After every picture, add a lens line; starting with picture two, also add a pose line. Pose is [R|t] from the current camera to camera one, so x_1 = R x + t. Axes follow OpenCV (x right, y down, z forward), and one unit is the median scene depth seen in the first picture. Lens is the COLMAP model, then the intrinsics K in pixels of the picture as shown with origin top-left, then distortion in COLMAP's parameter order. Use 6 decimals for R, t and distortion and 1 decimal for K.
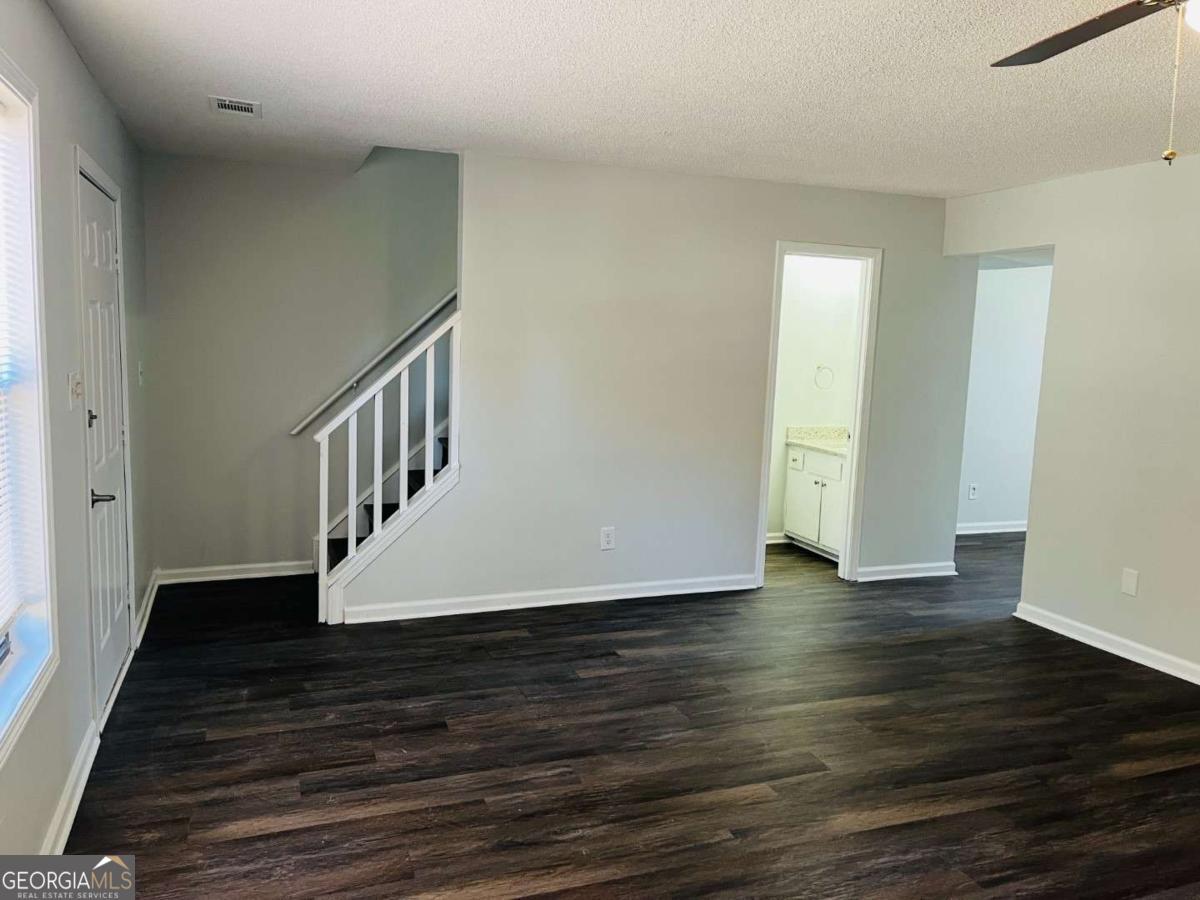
lens RADIAL K [[909.9, 0, 614.0], [0, 909.9, 448.0], [0, 0, 1]] dist [0.062743, -0.082900]
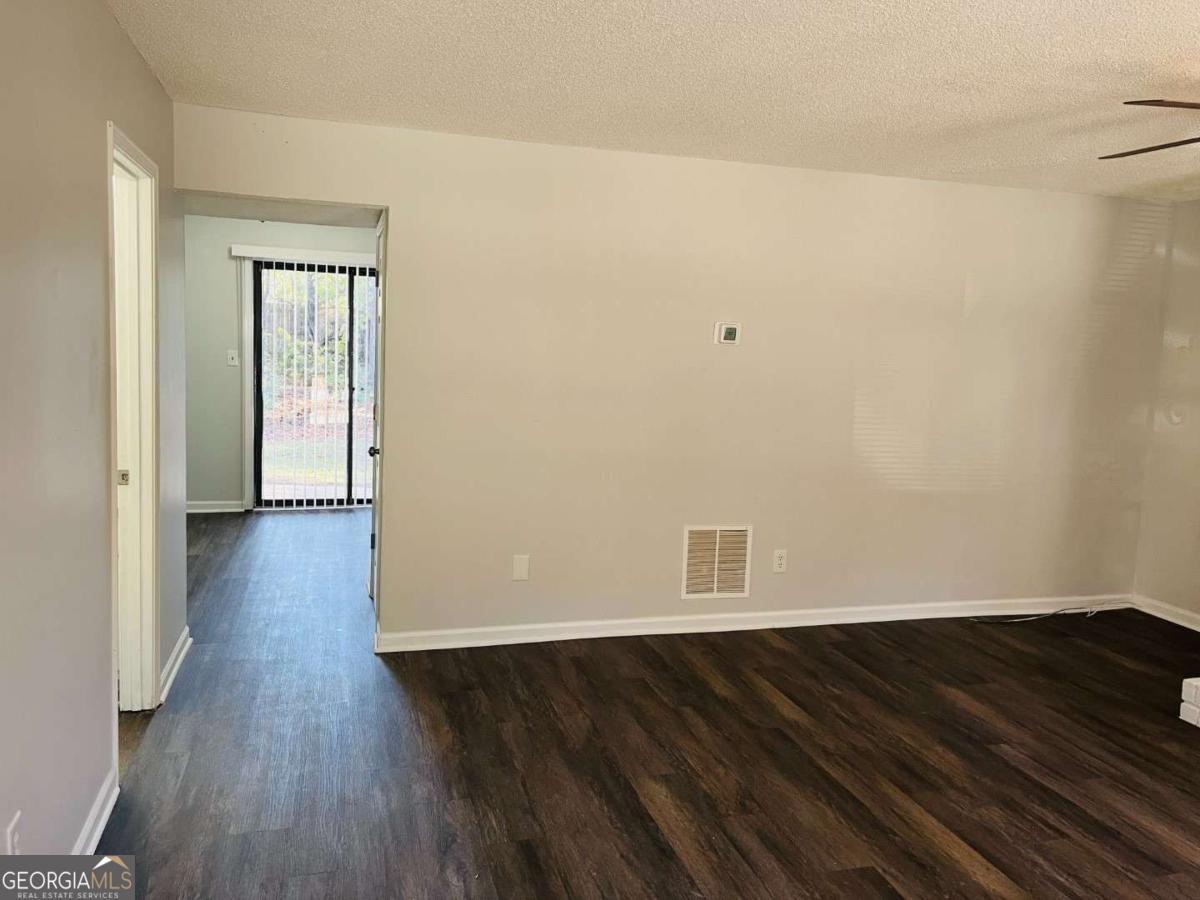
lens RADIAL K [[909.9, 0, 614.0], [0, 909.9, 448.0], [0, 0, 1]] dist [0.062743, -0.082900]
pose [[0.068854, -0.146604, 0.986796, -0.504635], [0.080357, 0.986745, 0.140989, -0.146725], [-0.994385, 0.069589, 0.079722, 1.060445]]
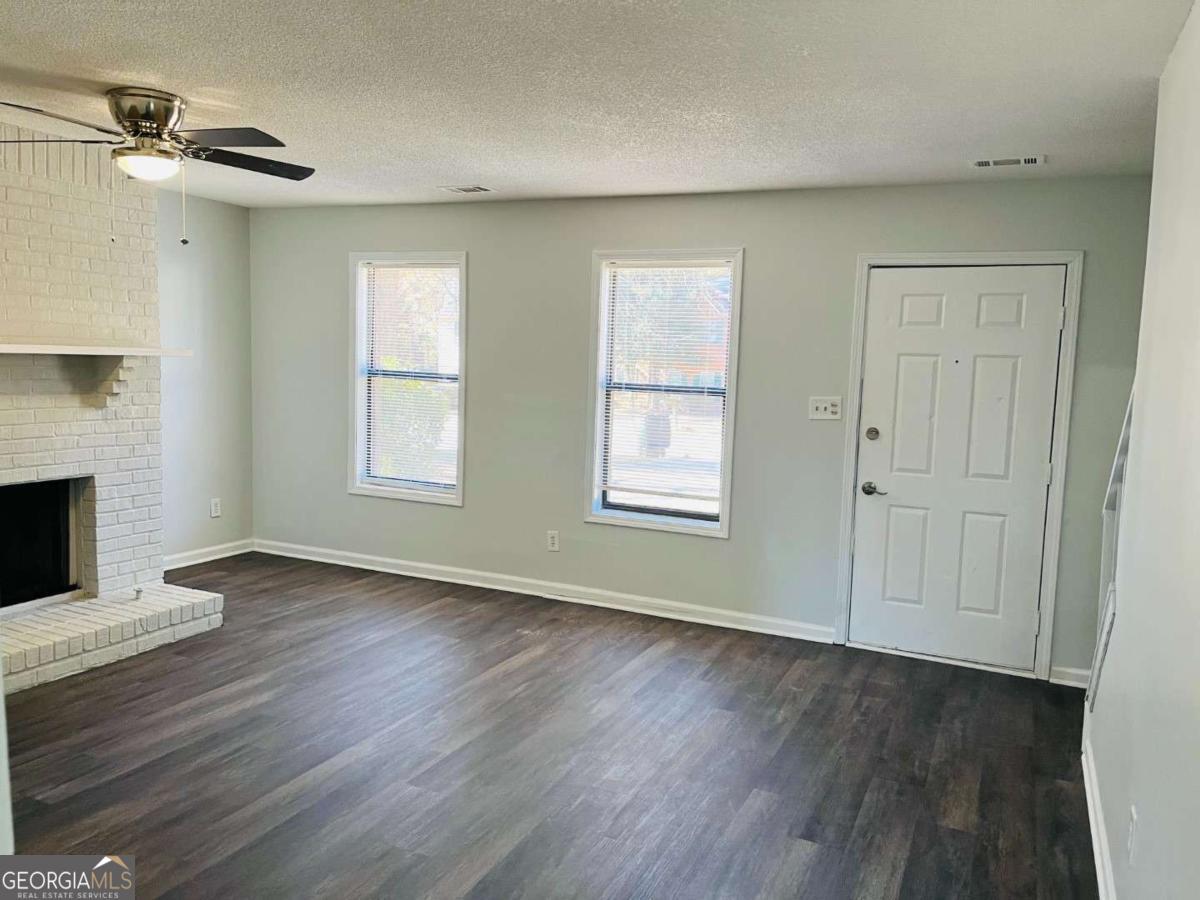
lens RADIAL K [[911.9, 0, 619.4], [0, 911.9, 452.2], [0, 0, 1]] dist [0.091139, -0.122853]
pose [[-0.703467, 0.014214, -0.710586, 0.717554], [-0.145412, 0.975772, 0.163474, -0.175221], [0.695693, 0.218326, -0.684357, 1.632297]]
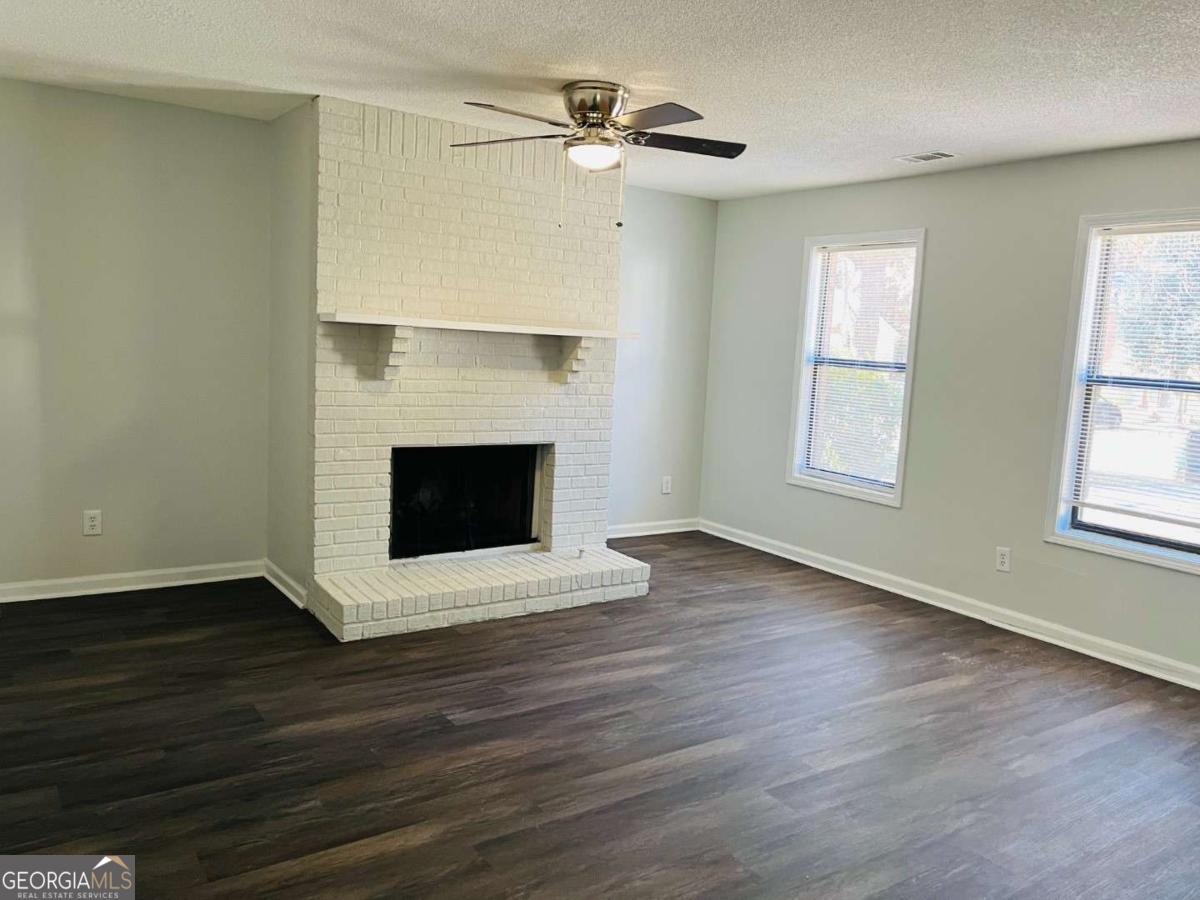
lens RADIAL K [[909.9, 0, 614.0], [0, 909.9, 448.0], [0, 0, 1]] dist [0.062743, -0.082900]
pose [[-0.966805, -0.053980, -0.249748, 0.580487], [-0.112938, 0.967047, 0.228180, -0.155103], [0.229201, 0.248811, -0.941042, 1.612600]]
